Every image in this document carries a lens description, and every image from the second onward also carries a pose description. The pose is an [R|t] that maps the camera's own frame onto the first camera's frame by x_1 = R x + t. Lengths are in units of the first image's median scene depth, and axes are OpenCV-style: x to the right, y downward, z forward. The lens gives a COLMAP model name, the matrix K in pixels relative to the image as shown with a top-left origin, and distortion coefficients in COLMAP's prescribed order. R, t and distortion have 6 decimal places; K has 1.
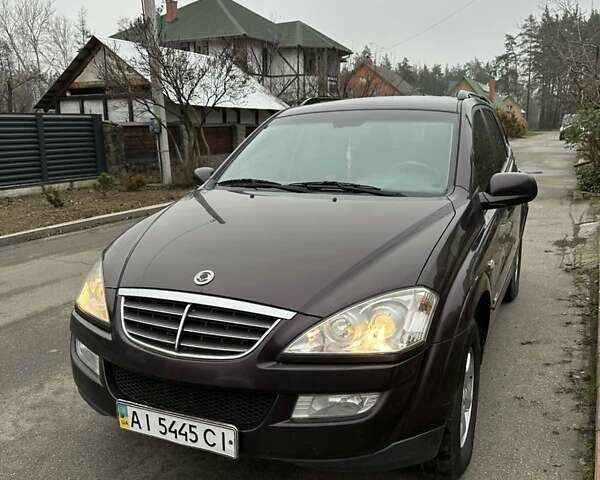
lens RADIAL K [[570.1, 0, 294.5], [0, 570.1, 240.5], [0, 0, 1]] dist [0.146575, -0.253166]
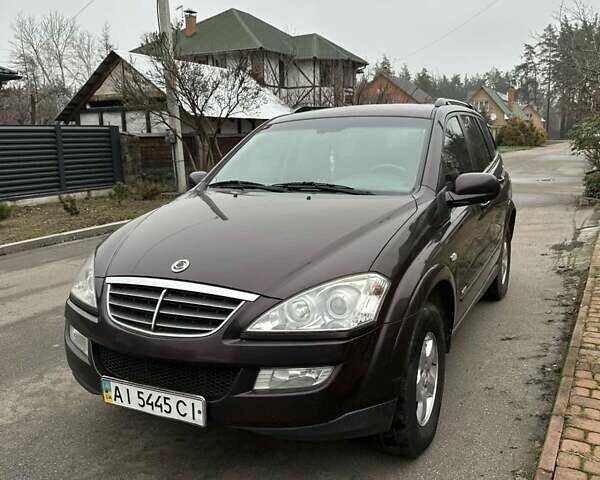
lens RADIAL K [[574.5, 0, 300.9], [0, 574.5, 232.9], [0, 0, 1]] dist [0.142284, -0.249864]
pose [[0.999619, -0.002738, -0.027472, 0.067213], [0.001853, 0.999479, -0.032211, 0.023537], [0.027546, 0.032148, 0.999103, -0.072293]]
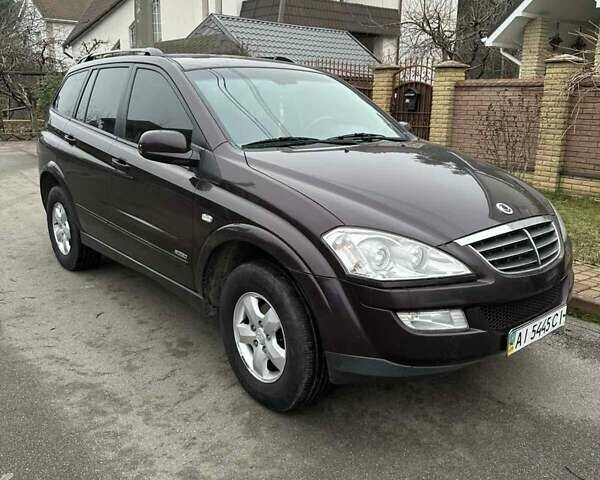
lens RADIAL K [[575.7, 0, 300.0], [0, 575.7, 240.0], [0, 0, 1]] dist [0.162913, -0.280090]
pose [[0.390661, -0.214438, 0.895210, -0.893200], [0.171324, 0.972435, 0.158172, -0.085297], [-0.904451, 0.091579, 0.416630, 0.557441]]
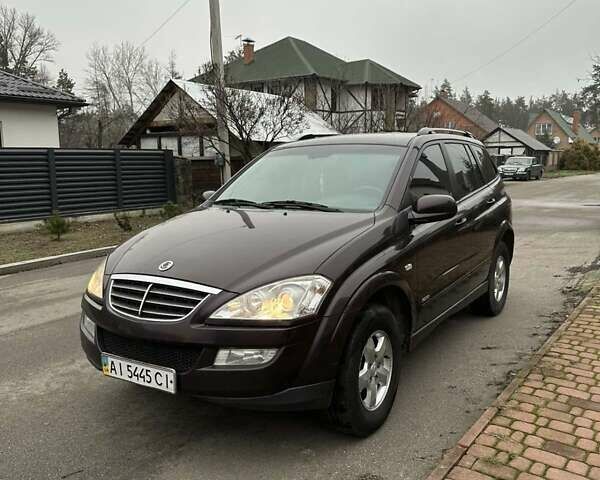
lens RADIAL K [[575.7, 0, 300.0], [0, 575.7, 240.0], [0, 0, 1]] dist [0.162913, -0.280090]
pose [[0.990687, 0.016331, -0.135174, 0.218648], [-0.024287, 0.998054, -0.057424, 0.047330], [0.133973, 0.060172, 0.989156, -0.210758]]
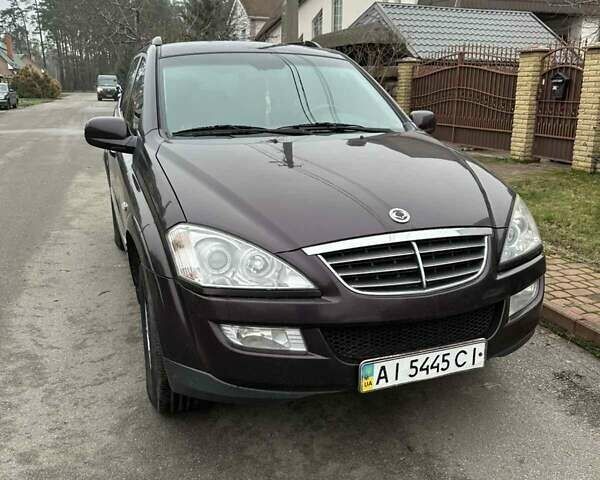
lens RADIAL K [[575.7, 0, 300.0], [0, 575.7, 240.0], [0, 0, 1]] dist [0.162913, -0.280090]
pose [[0.684552, -0.182361, 0.705785, -0.618992], [0.141965, 0.983016, 0.116298, -0.021168], [-0.715006, 0.020584, 0.698815, 0.271269]]
